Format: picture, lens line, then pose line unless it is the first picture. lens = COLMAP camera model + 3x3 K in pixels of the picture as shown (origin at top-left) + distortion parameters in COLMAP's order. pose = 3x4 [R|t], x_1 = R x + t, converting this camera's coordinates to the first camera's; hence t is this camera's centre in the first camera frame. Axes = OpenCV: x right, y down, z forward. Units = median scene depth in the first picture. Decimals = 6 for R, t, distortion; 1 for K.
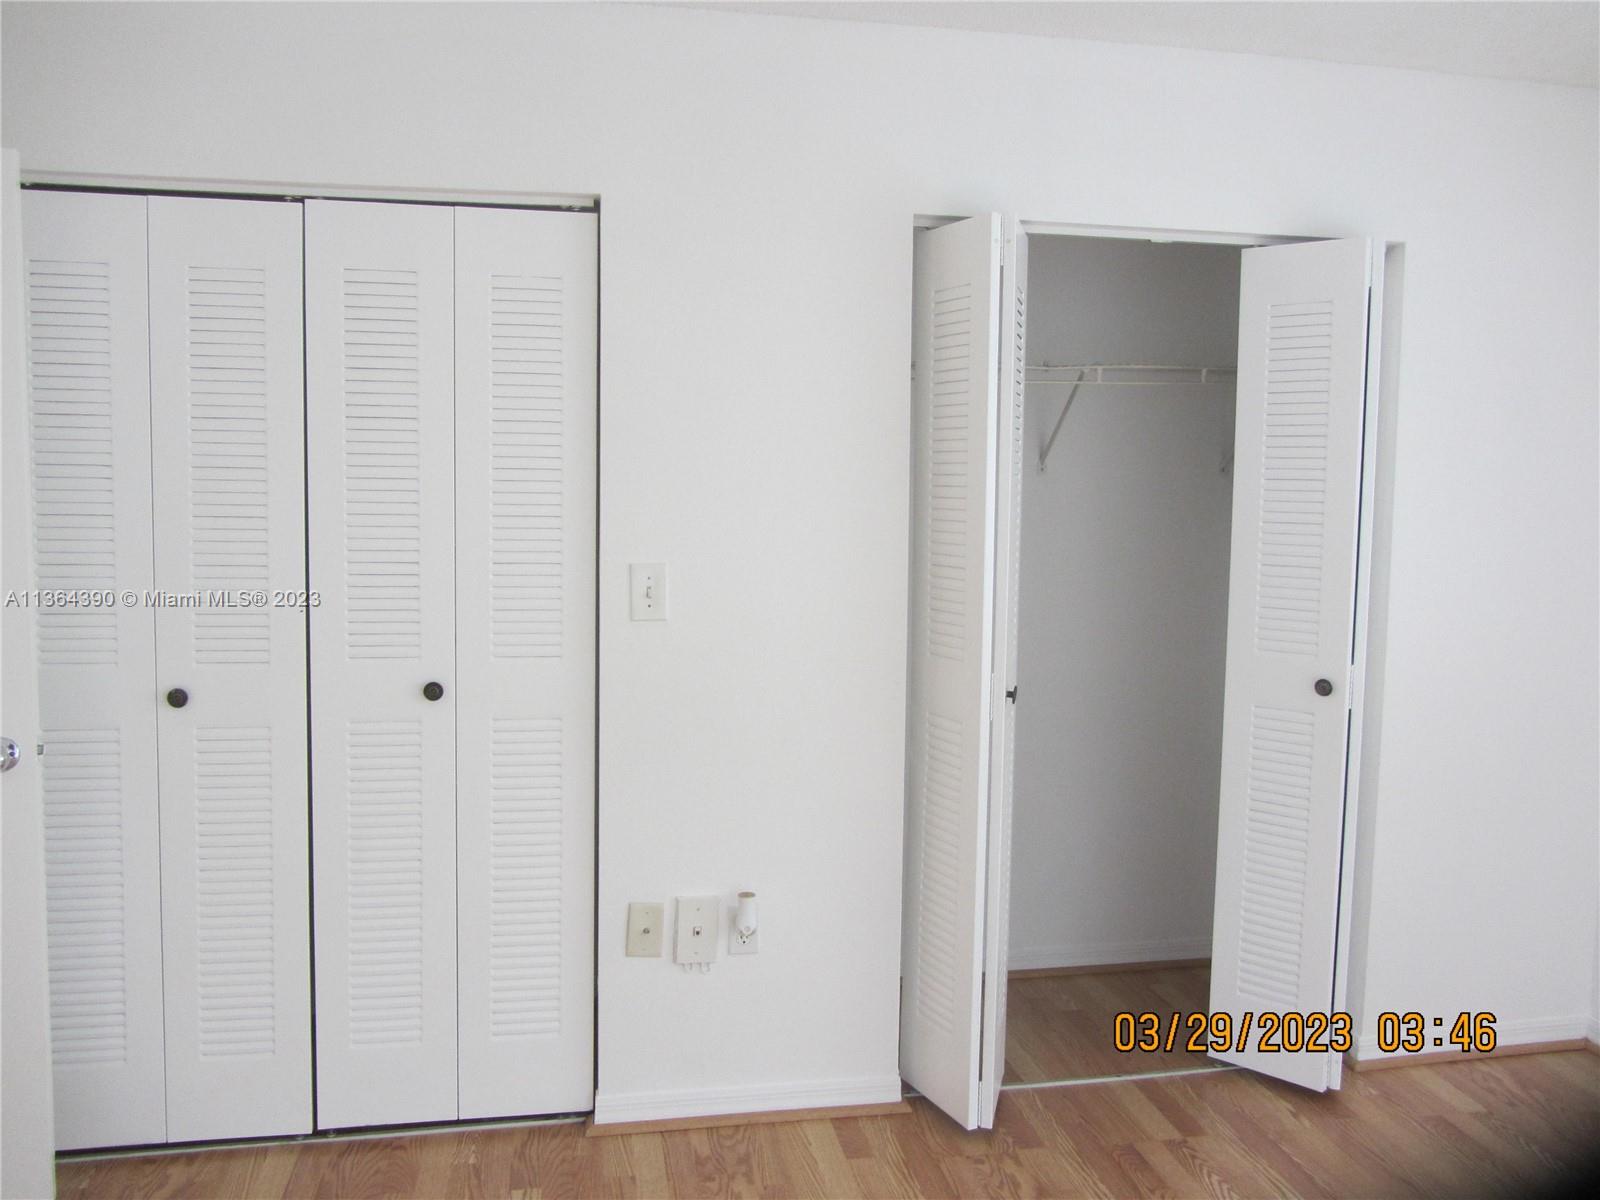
lens RADIAL K [[1322.7, 0, 797.8], [0, 1322.7, 596.1], [0, 0, 1]] dist [-0.028396, 0.009006]
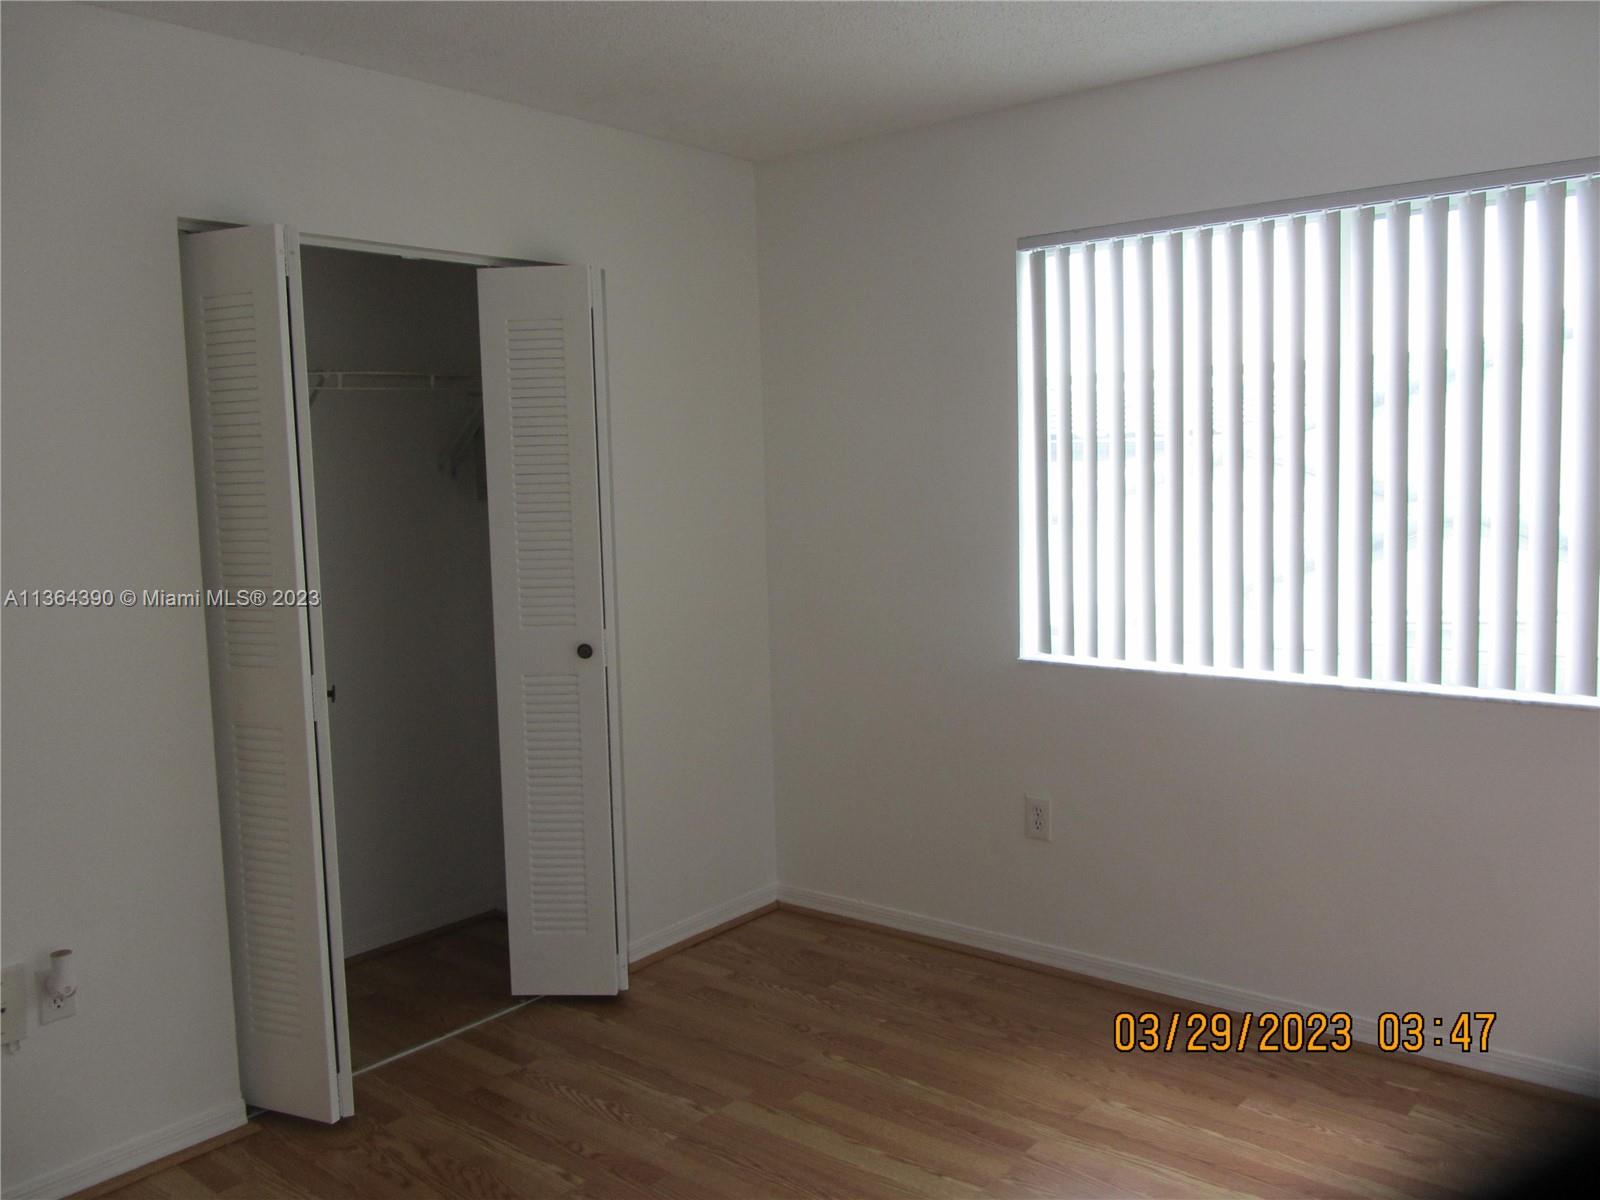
lens RADIAL K [[1322.7, 0, 775.8], [0, 1322.7, 599.4], [0, 0, 1]] dist [-0.028396, 0.009006]
pose [[0.778875, -0.097719, 0.619520, -0.187488], [0.093951, 0.994821, 0.038799, -0.005629], [-0.620103, 0.027985, 0.784021, -0.021356]]
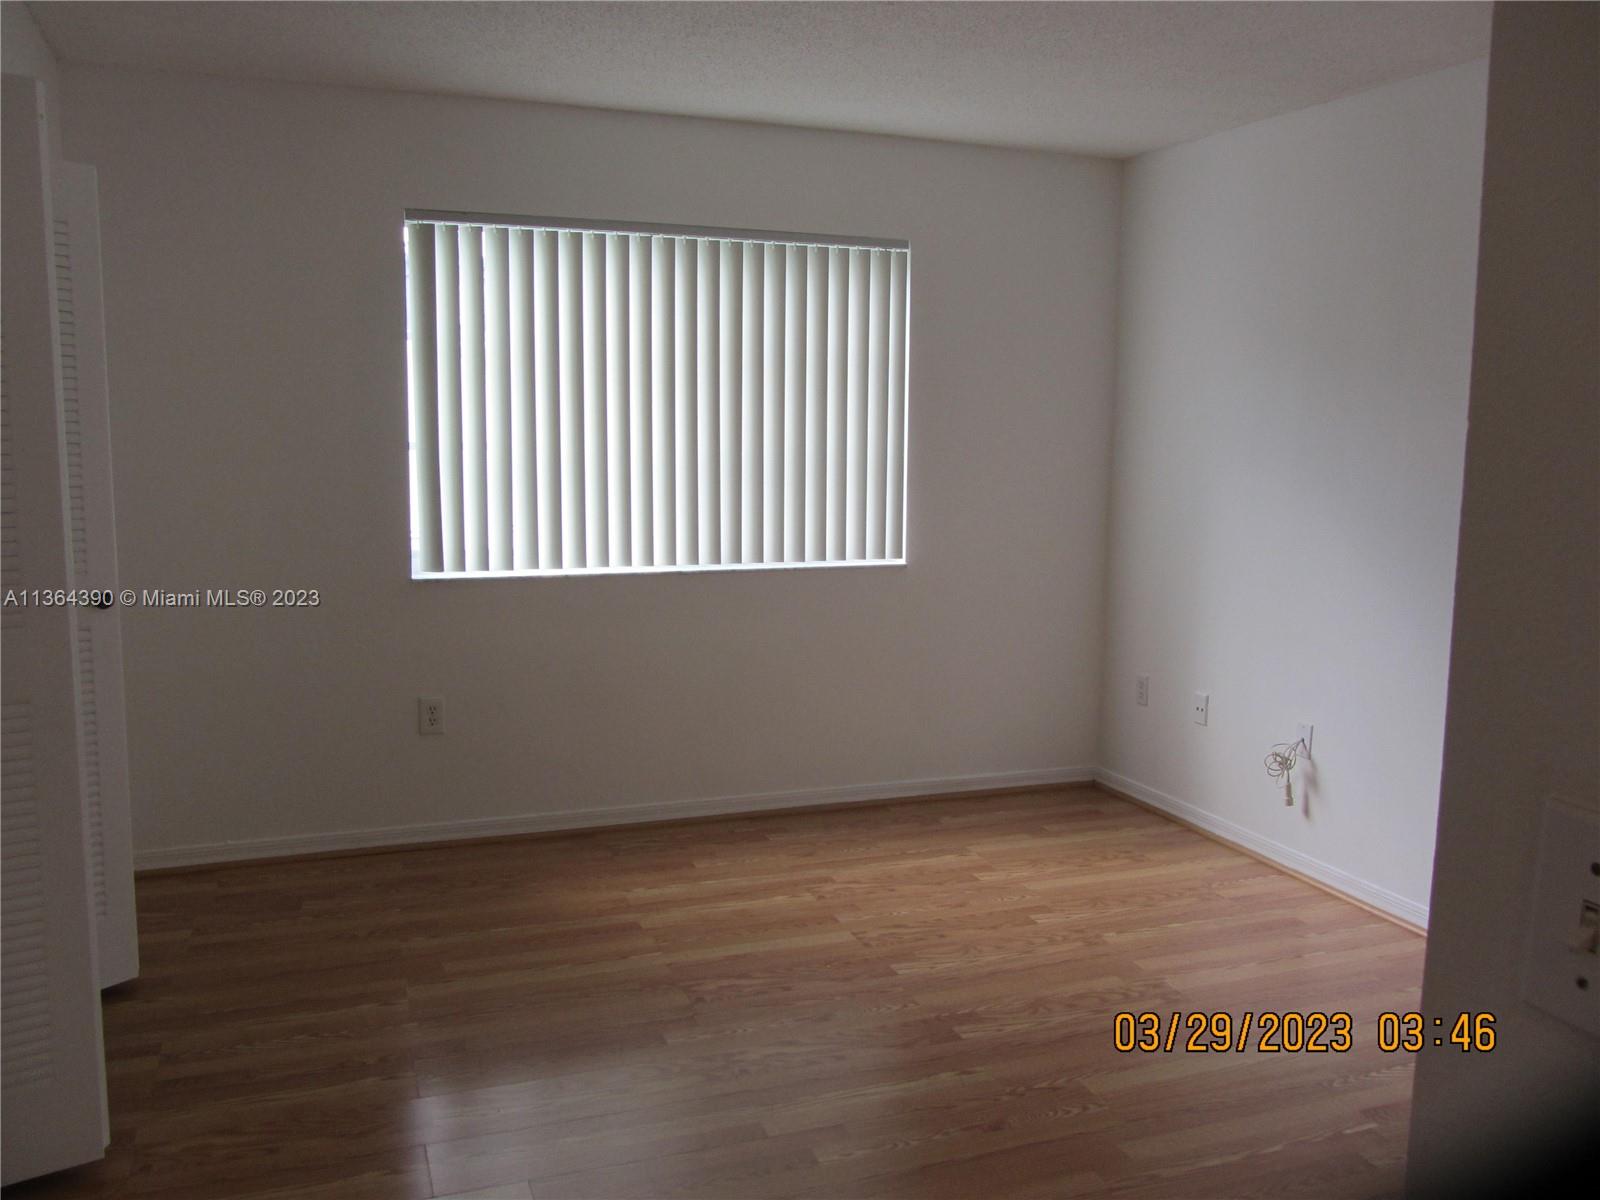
lens RADIAL K [[1322.7, 0, 808.0], [0, 1322.7, 597.1], [0, 0, 1]] dist [-0.028396, 0.009006]
pose [[-0.151314, -0.152171, 0.976703, -0.698690], [0.074379, 0.983526, 0.164757, -0.063651], [-0.985684, 0.097576, -0.137502, 0.595915]]
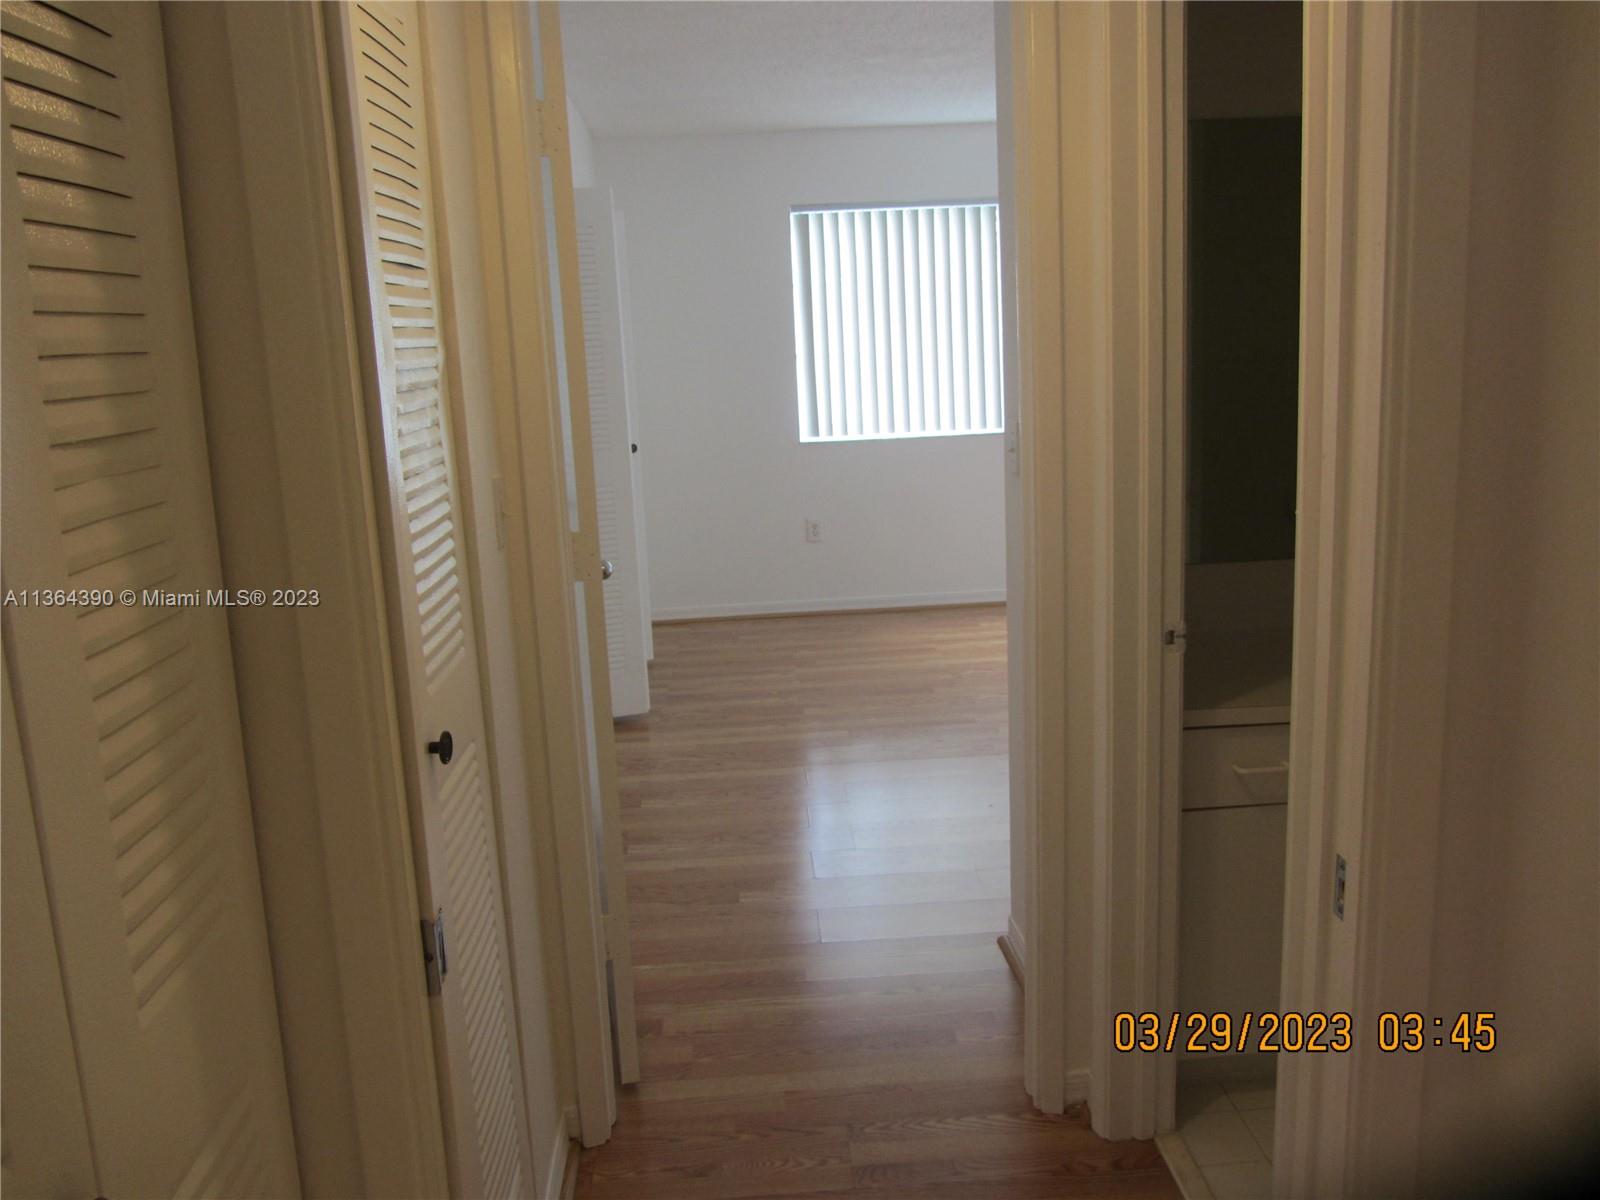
lens RADIAL K [[1322.7, 0, 802.0], [0, 1322.7, 596.2], [0, 0, 1]] dist [-0.028396, 0.009006]
pose [[0.156519, -0.218251, 0.963259, -1.456362], [0.138194, 0.970525, 0.197442, -0.067720], [-0.977959, 0.102213, 0.182066, 0.435458]]
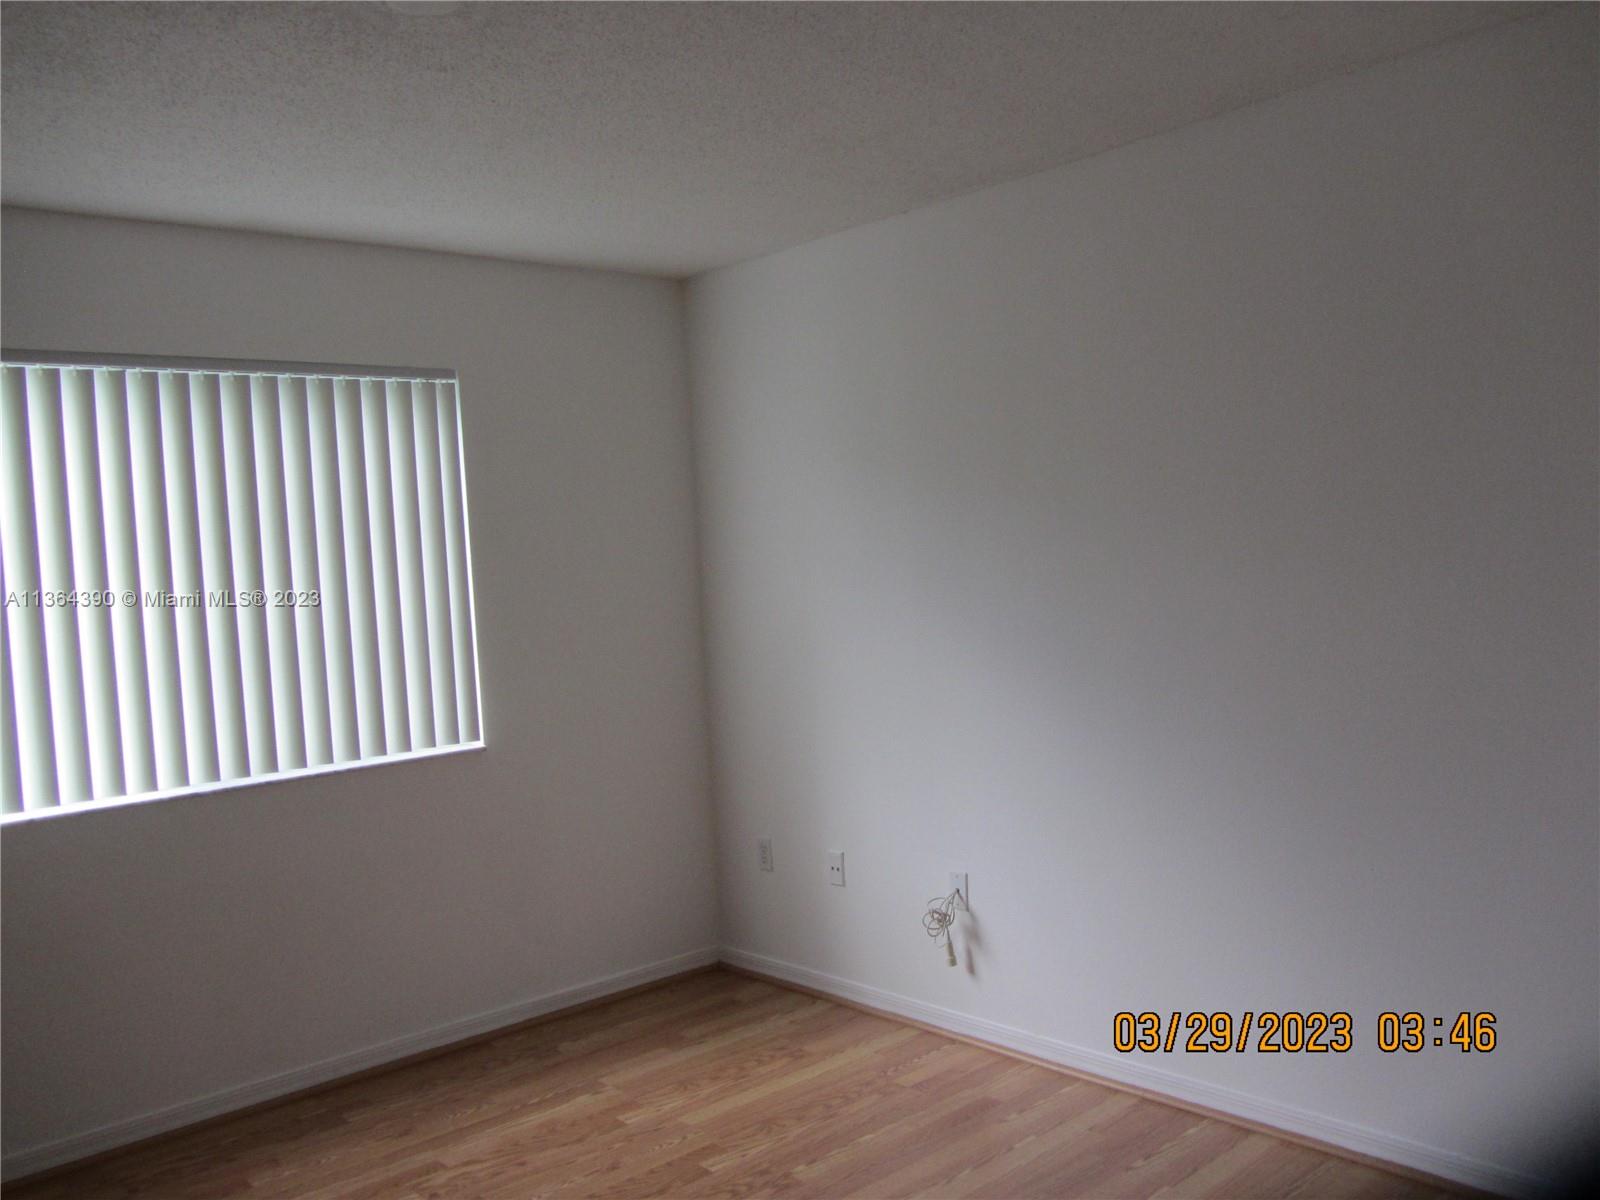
lens RADIAL K [[1322.7, 0, 807.8], [0, 1322.7, 590.5], [0, 0, 1]] dist [-0.028396, 0.009006]
pose [[-0.496027, -0.016373, 0.868153, -0.471240], [0.129062, 0.987326, 0.092362, -0.068812], [-0.858662, 0.157859, -0.487627, 0.603175]]
